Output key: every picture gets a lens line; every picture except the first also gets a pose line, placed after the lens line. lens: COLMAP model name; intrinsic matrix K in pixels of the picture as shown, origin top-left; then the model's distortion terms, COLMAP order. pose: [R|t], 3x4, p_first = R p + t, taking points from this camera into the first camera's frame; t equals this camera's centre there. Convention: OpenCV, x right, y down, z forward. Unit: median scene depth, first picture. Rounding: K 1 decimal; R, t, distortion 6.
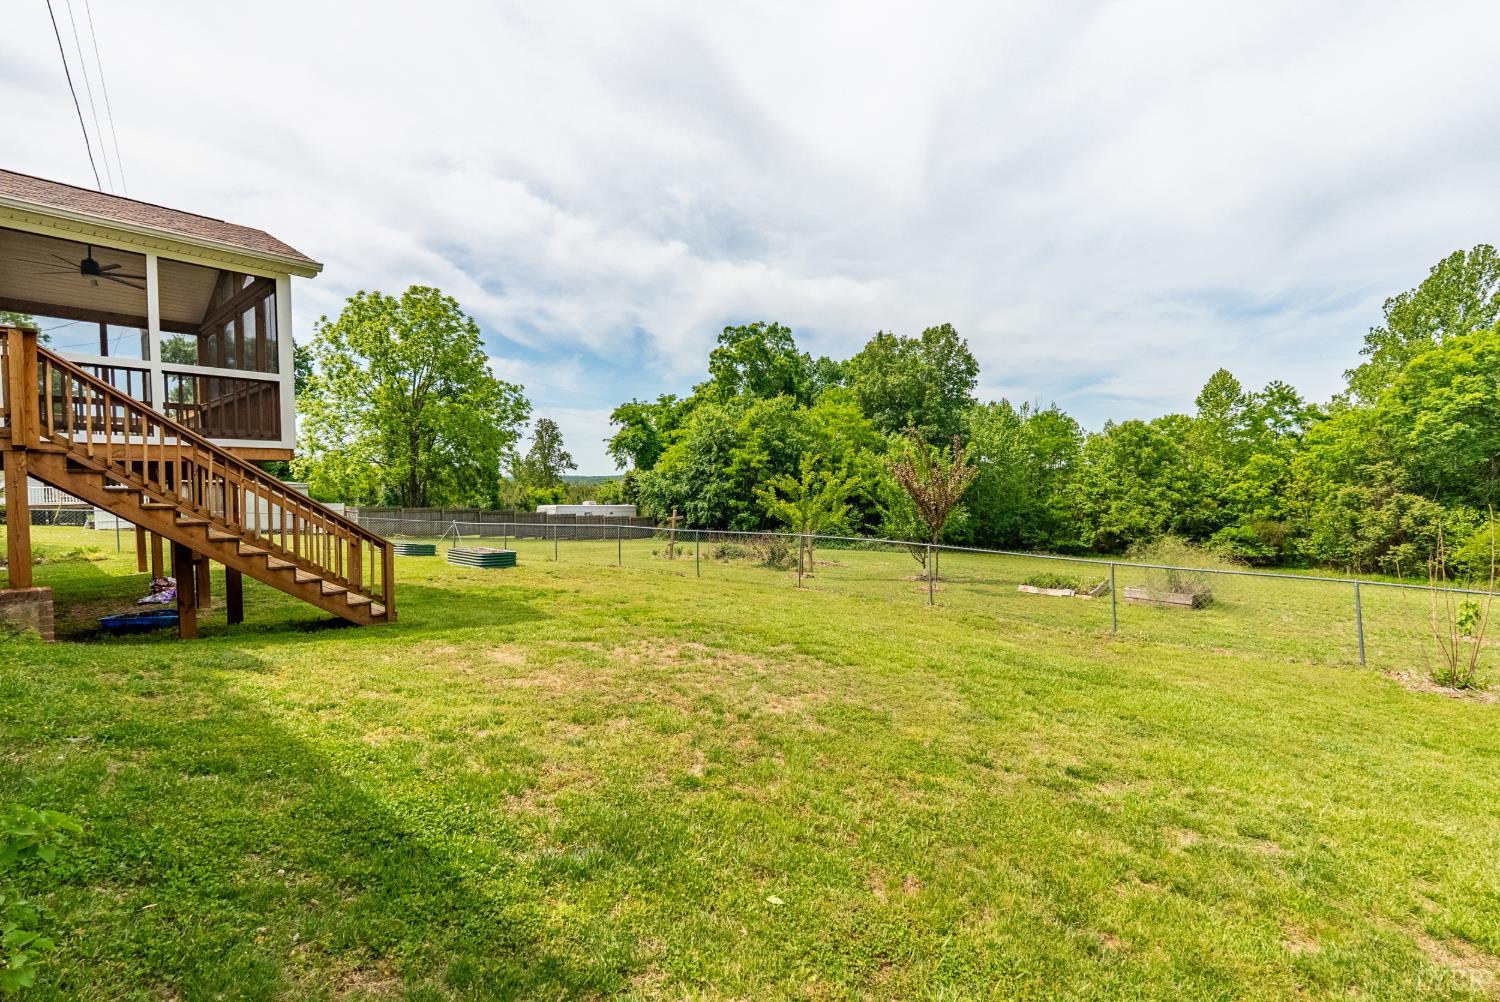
lens RADIAL K [[658.3, 0, 747.3], [0, 658.3, 494.3], [0, 0, 1]] dist [-0.003961, 0.000326]
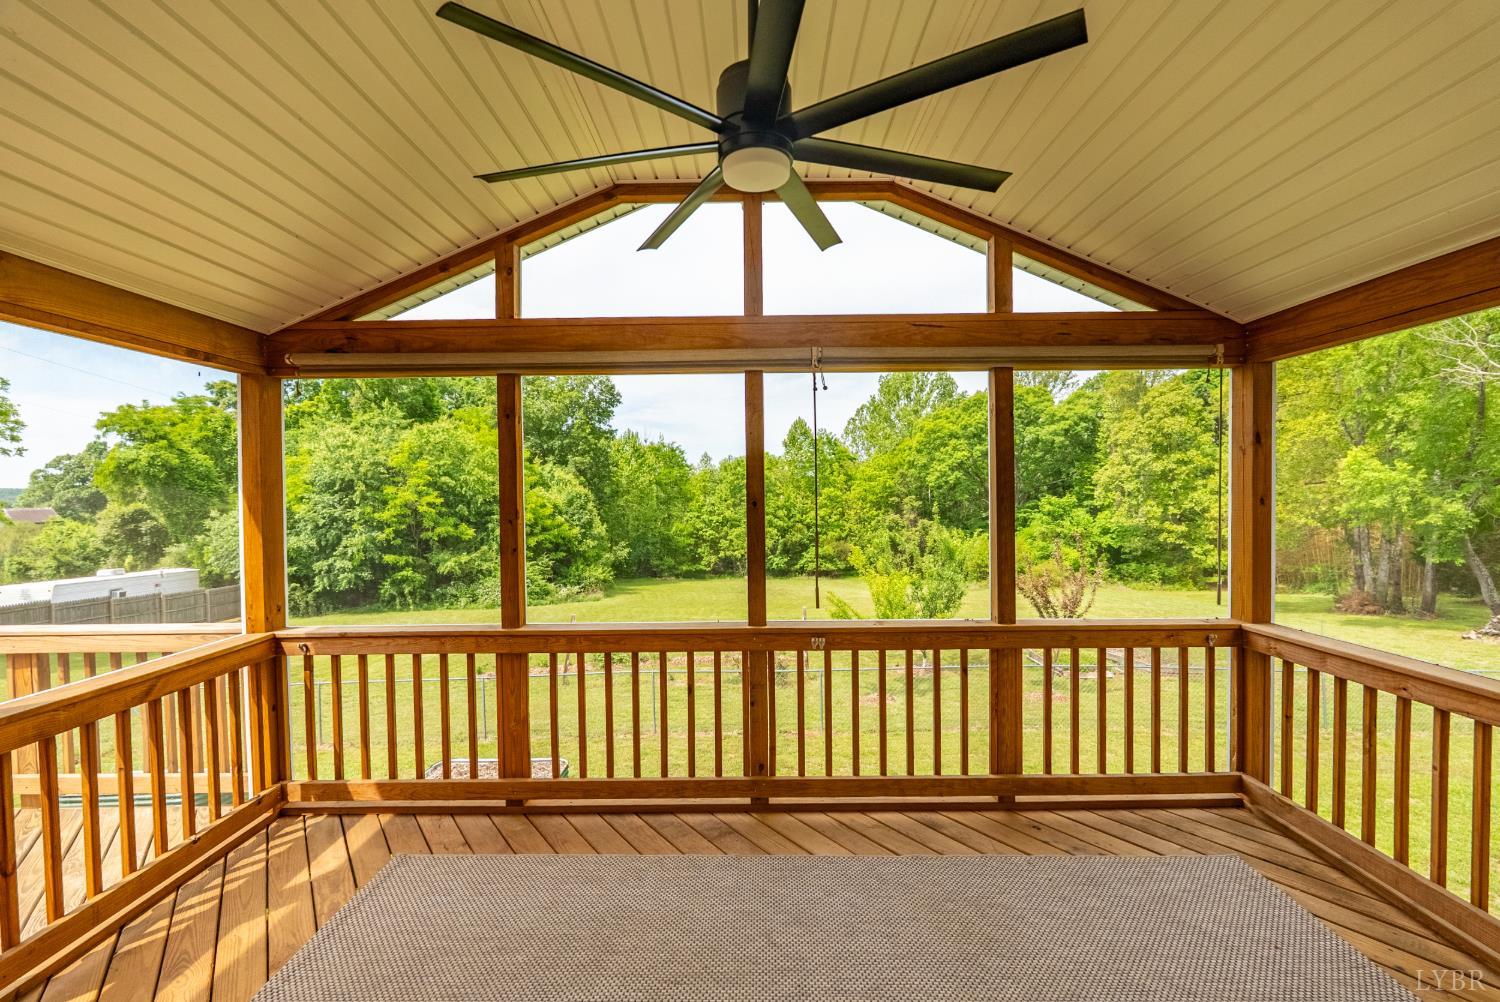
lens RADIAL K [[658.2, 0, 749.1], [0, 658.2, 495.4], [0, 0, 1]] dist [-0.001642, 0.000133]
pose [[0.764977, -0.007594, 0.644012, -0.170699], [0.019107, 0.999758, -0.010906, -0.038786], [-0.643774, 0.020647, 0.764937, 0.140932]]
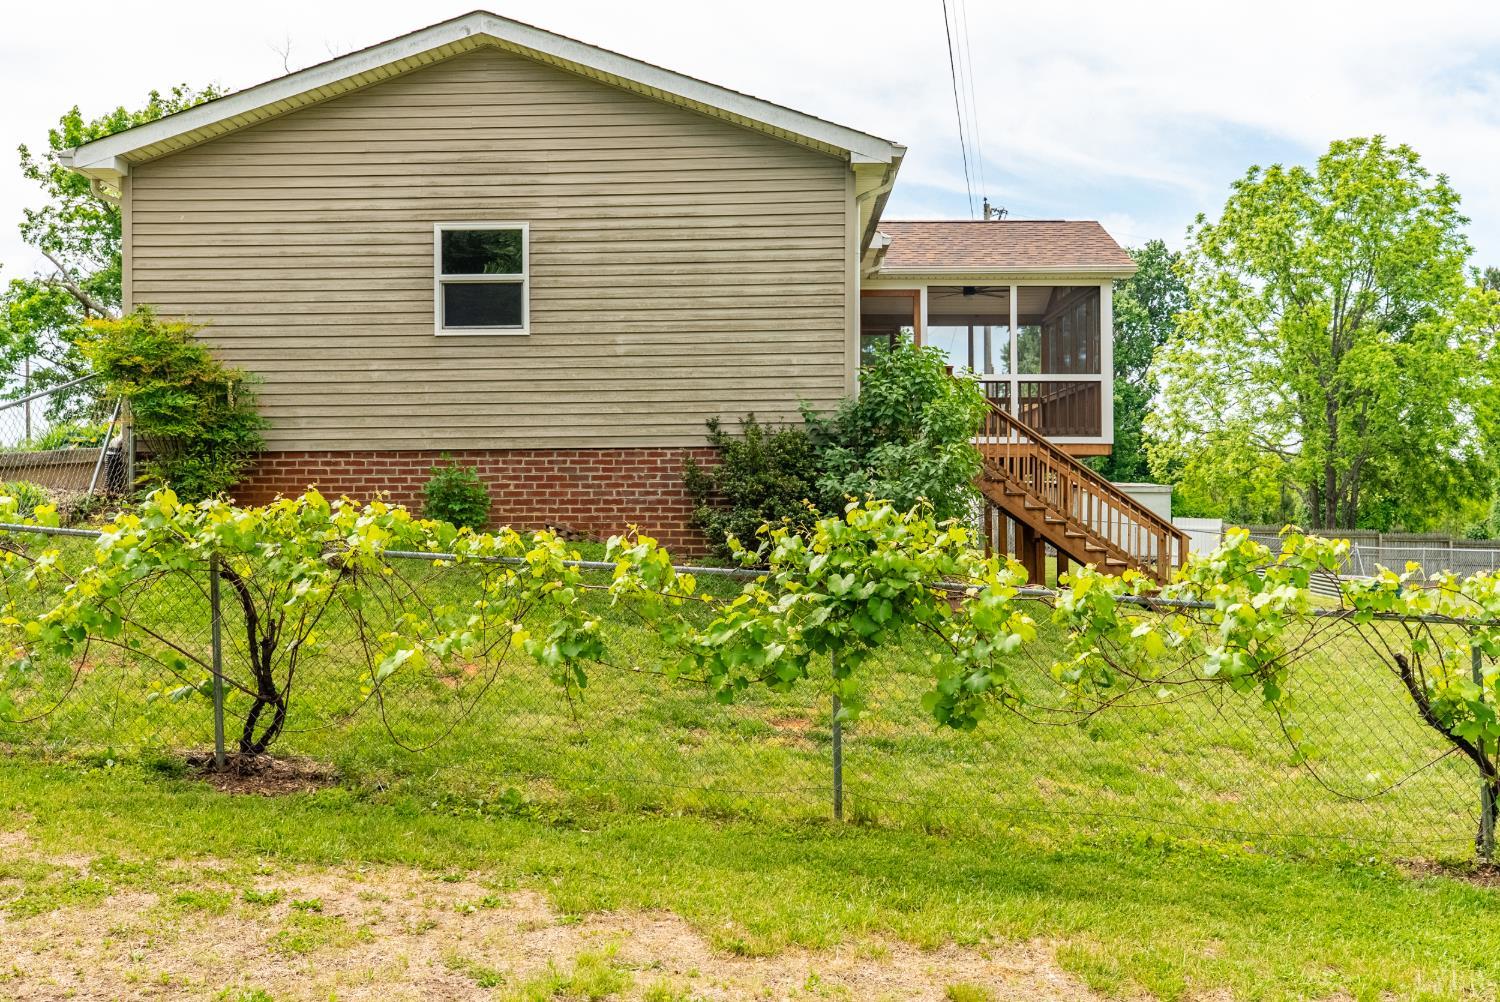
lens RADIAL K [[1501.9, 0, 750.0], [0, 1501.9, 501.0], [0, 0, 1]] dist [-0.036881, 0.003733]
pose [[0.634283, 0.014633, -0.772963, 0.123036], [-0.022891, 0.999738, 0.000142, 0.005510], [0.772762, 0.017603, 0.634451, -0.148952]]
